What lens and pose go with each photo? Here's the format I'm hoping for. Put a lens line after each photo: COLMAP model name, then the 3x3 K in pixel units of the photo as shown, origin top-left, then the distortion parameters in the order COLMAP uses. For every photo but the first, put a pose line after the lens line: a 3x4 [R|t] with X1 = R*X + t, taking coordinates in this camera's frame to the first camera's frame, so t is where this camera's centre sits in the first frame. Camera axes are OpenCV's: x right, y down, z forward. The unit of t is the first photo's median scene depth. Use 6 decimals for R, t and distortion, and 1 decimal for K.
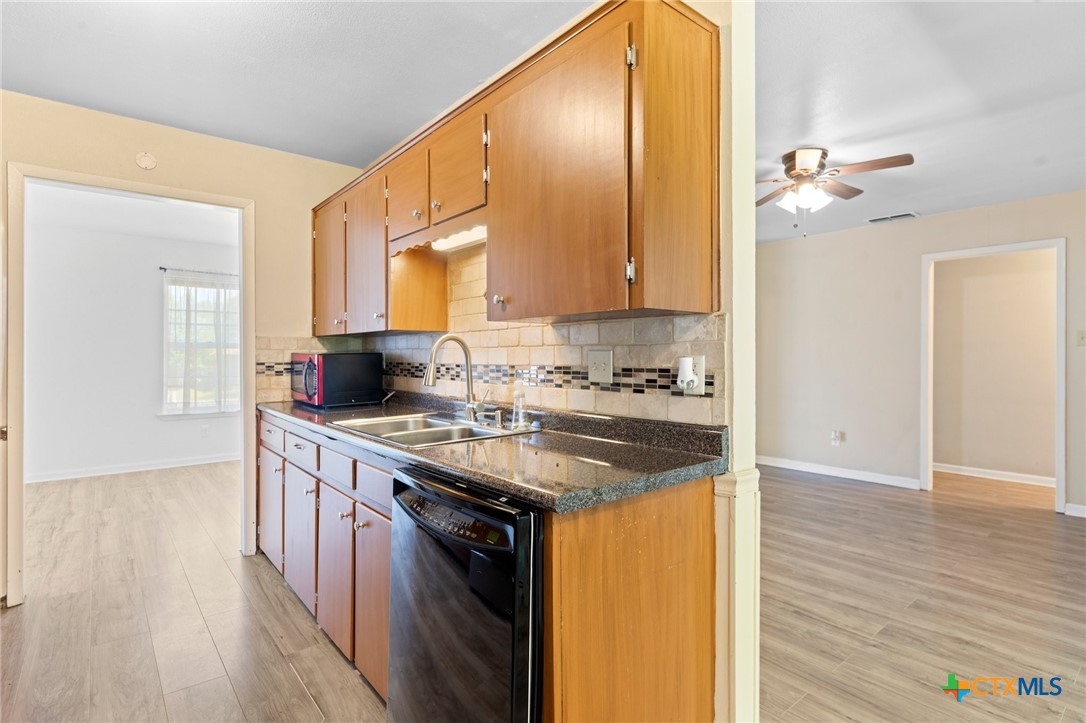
lens RADIAL K [[534.0, 0, 547.6], [0, 534.0, 352.4], [0, 0, 1]] dist [0.015515, -0.008720]
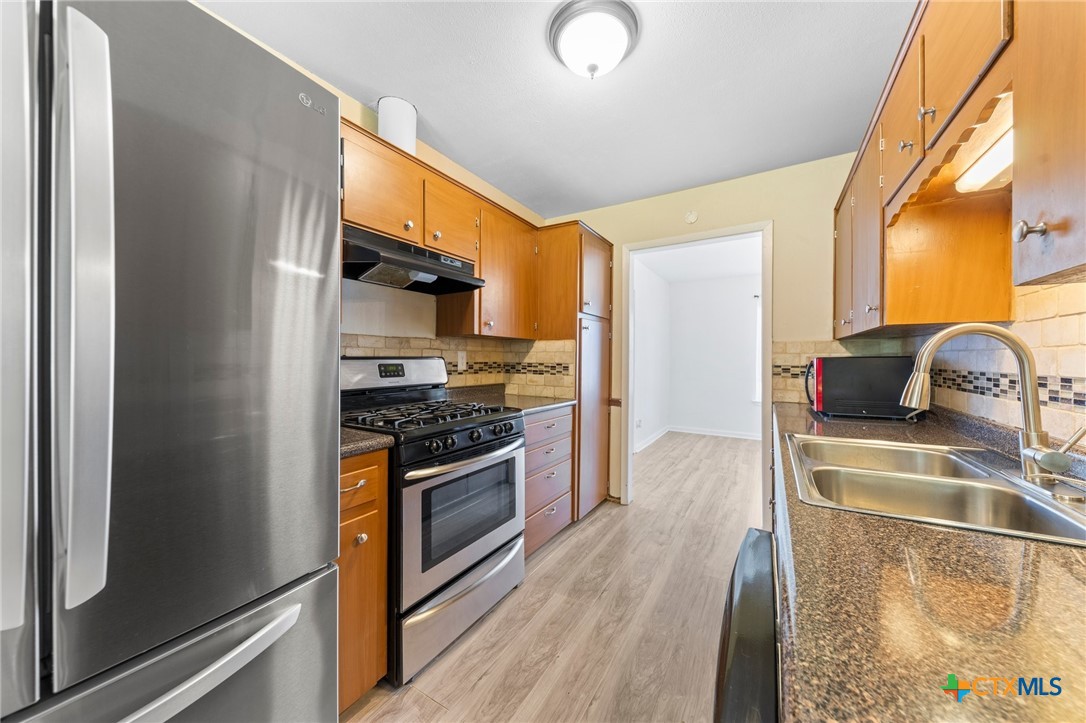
lens RADIAL K [[372.9, 0, 548.4], [0, 372.9, 357.4], [0, 0, 1]] dist [0.000878, -0.001096]
pose [[0.330035, 0.002195, -0.943966, 0.040278], [-0.001176, 0.999997, 0.001914, 0.002281], [0.943968, 0.000478, 0.330037, 0.350336]]
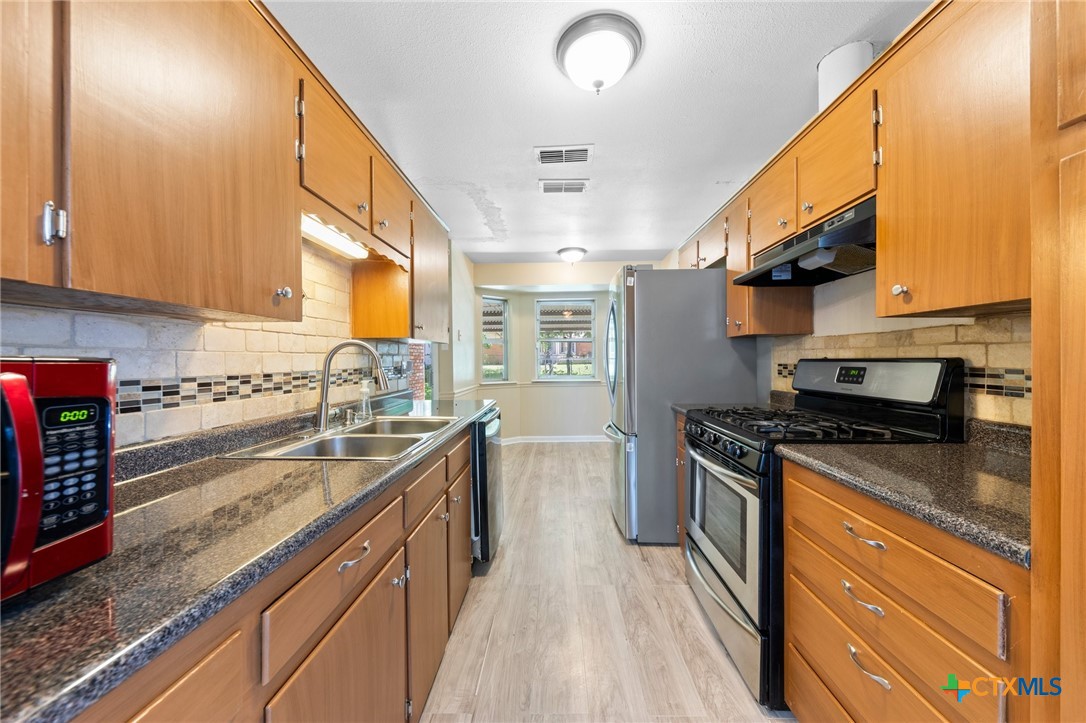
lens RADIAL K [[372.9, 0, 549.0], [0, 372.9, 362.4], [0, 0, 1]] dist [0.000878, -0.001096]
pose [[-0.754028, 0.000123, 0.656842, -0.746345], [0.003374, 0.999988, 0.003686, 0.005163], [-0.656834, 0.004995, -0.754019, 1.048311]]
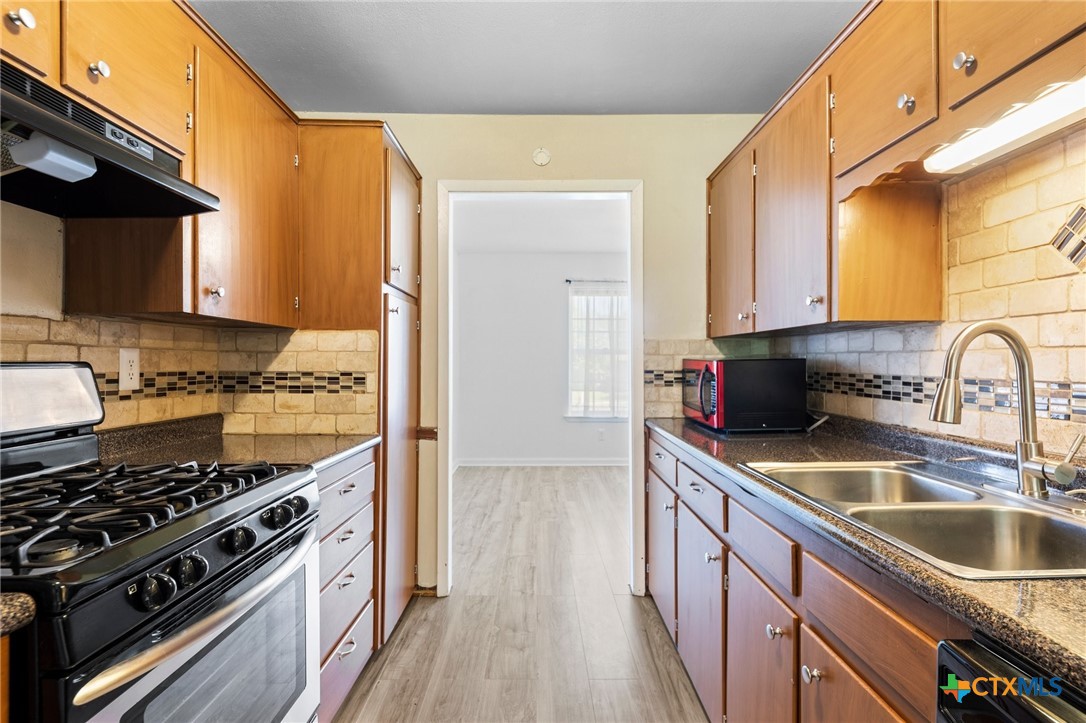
lens RADIAL K [[534.0, 0, 543.4], [0, 534.0, 359.5], [0, 0, 1]] dist [0.015515, -0.008720]
pose [[0.773208, -0.000238, -0.634152, -0.150437], [0.001336, 0.999998, 0.001252, 0.000961], [0.634151, -0.001815, 0.773207, 0.281016]]
